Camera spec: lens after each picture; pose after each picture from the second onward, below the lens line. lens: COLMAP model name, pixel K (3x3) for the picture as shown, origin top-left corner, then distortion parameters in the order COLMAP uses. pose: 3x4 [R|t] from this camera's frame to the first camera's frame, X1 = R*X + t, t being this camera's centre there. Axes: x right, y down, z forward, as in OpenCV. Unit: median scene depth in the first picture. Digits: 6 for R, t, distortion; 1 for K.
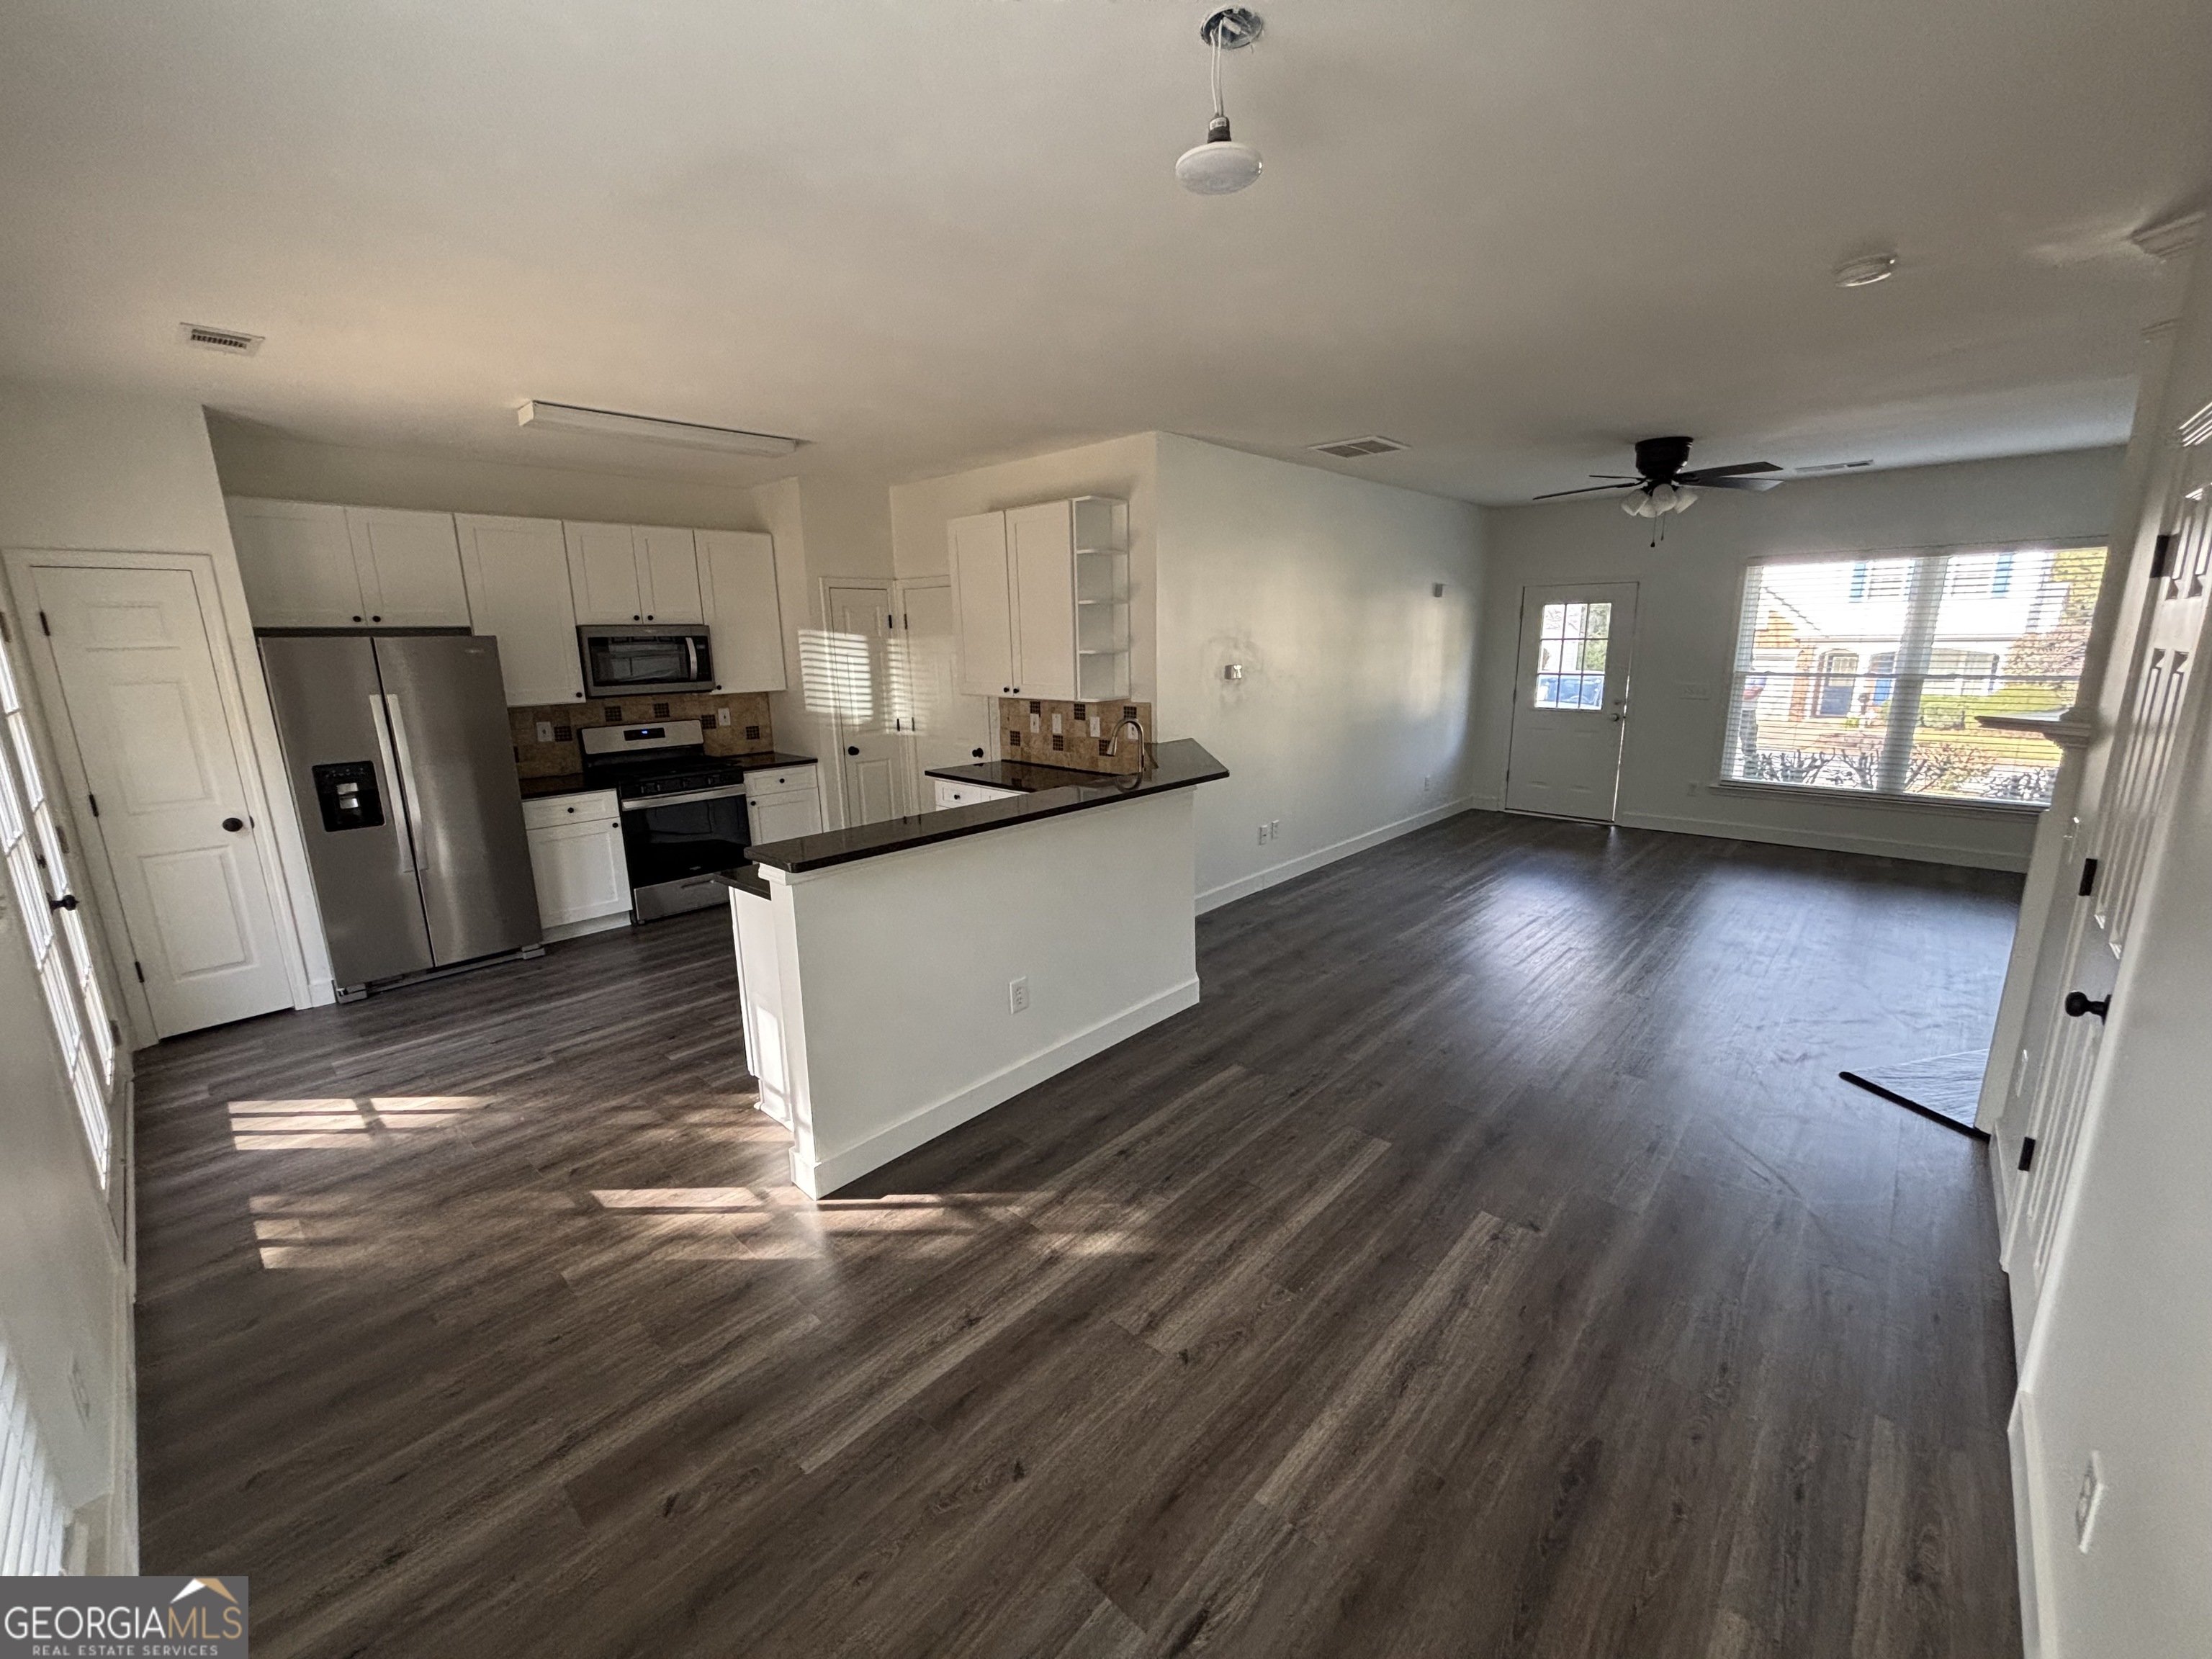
lens RADIAL K [[875.3, 0, 1106.0], [0, 875.3, 829.5], [0, 0, 1]] dist [0.002344, 0.000124]
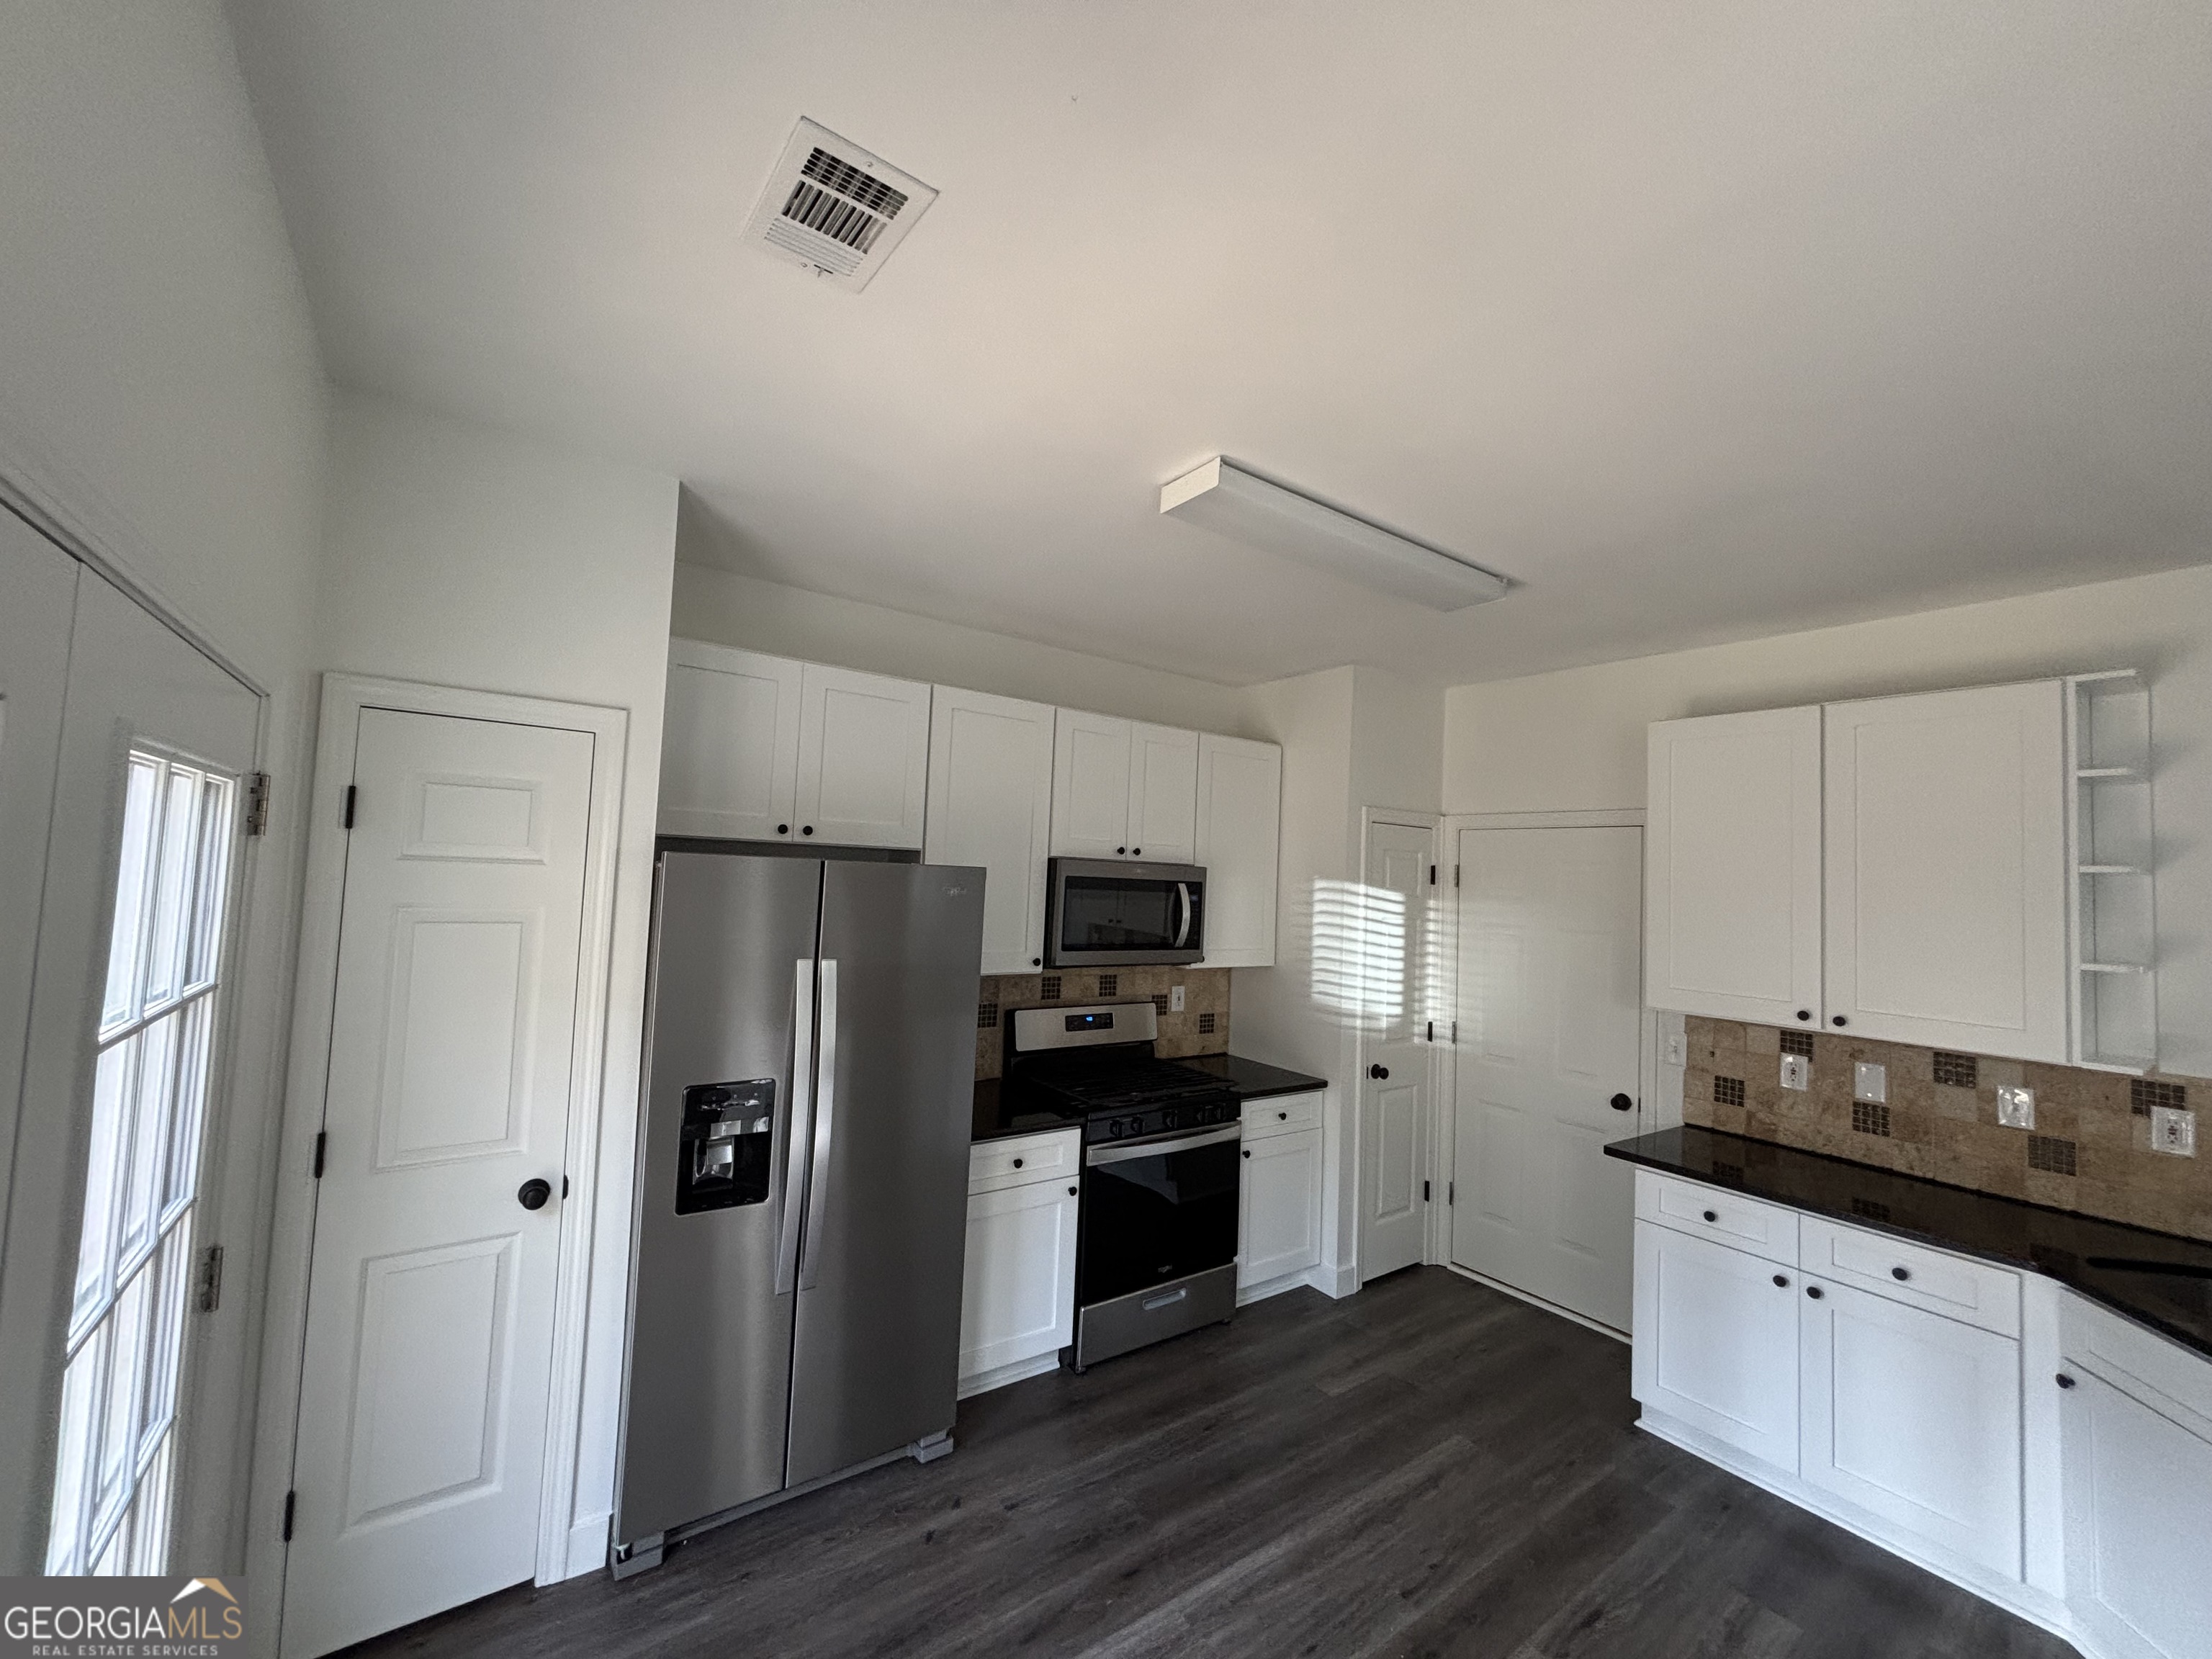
lens RADIAL K [[866.9, 0, 1106.0], [0, 866.9, 829.5], [0, 0, 1]] dist [-0.001714, -0.000208]
pose [[0.979786, 0.050178, -0.193654, -0.410500], [-0.101405, 0.959024, -0.264557, -0.079949], [0.172444, 0.278847, 0.944726, 0.366086]]
